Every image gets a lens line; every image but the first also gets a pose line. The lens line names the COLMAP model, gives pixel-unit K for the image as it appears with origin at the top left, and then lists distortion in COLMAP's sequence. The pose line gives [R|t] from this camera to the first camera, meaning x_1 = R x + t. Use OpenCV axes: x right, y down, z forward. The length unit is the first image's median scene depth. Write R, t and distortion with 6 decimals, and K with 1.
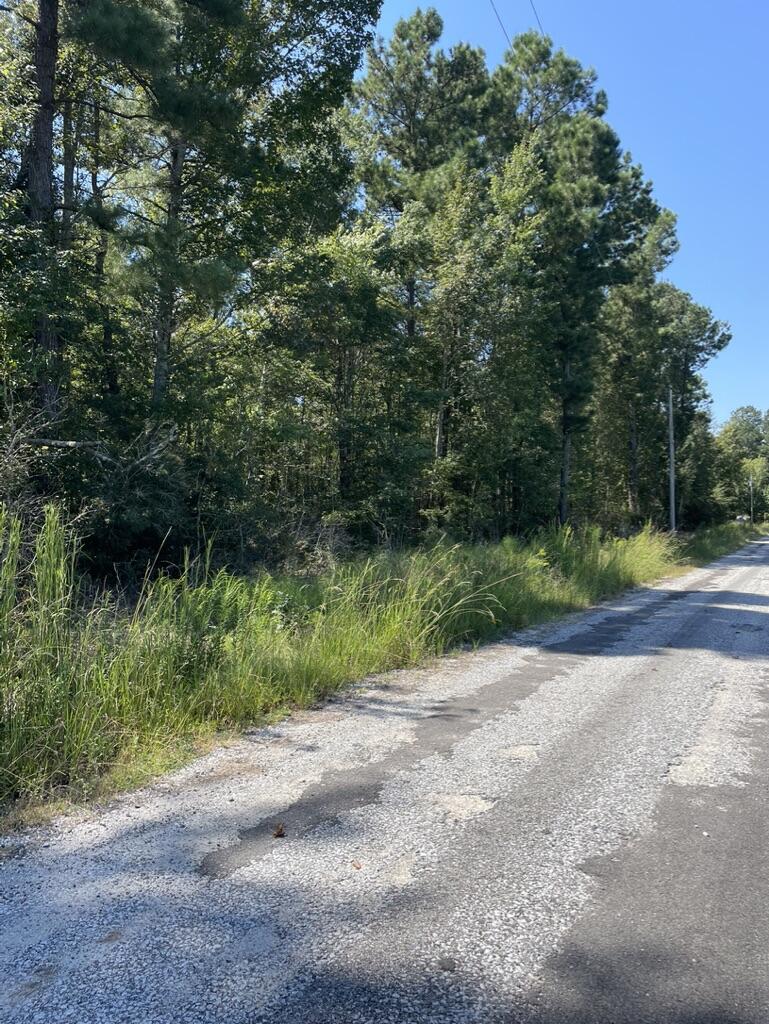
lens RADIAL K [[755.4, 0, 384.5], [0, 755.4, 512.0], [0, 0, 1]] dist [0.006687, -0.001760]
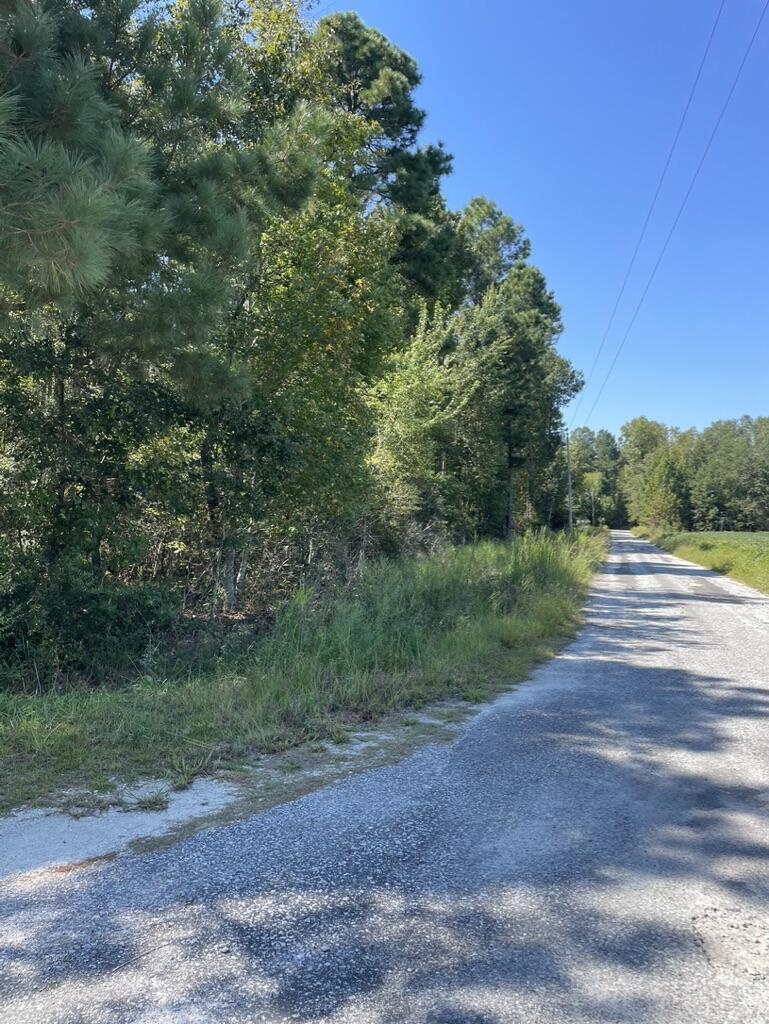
lens RADIAL K [[755.4, 0, 384.5], [0, 755.4, 512.0], [0, 0, 1]] dist [0.006687, -0.001760]
pose [[0.978793, -0.010454, 0.204583, -0.197742], [0.012673, 0.999874, -0.009541, -0.002462], [-0.204457, 0.011932, 0.978803, -0.263885]]
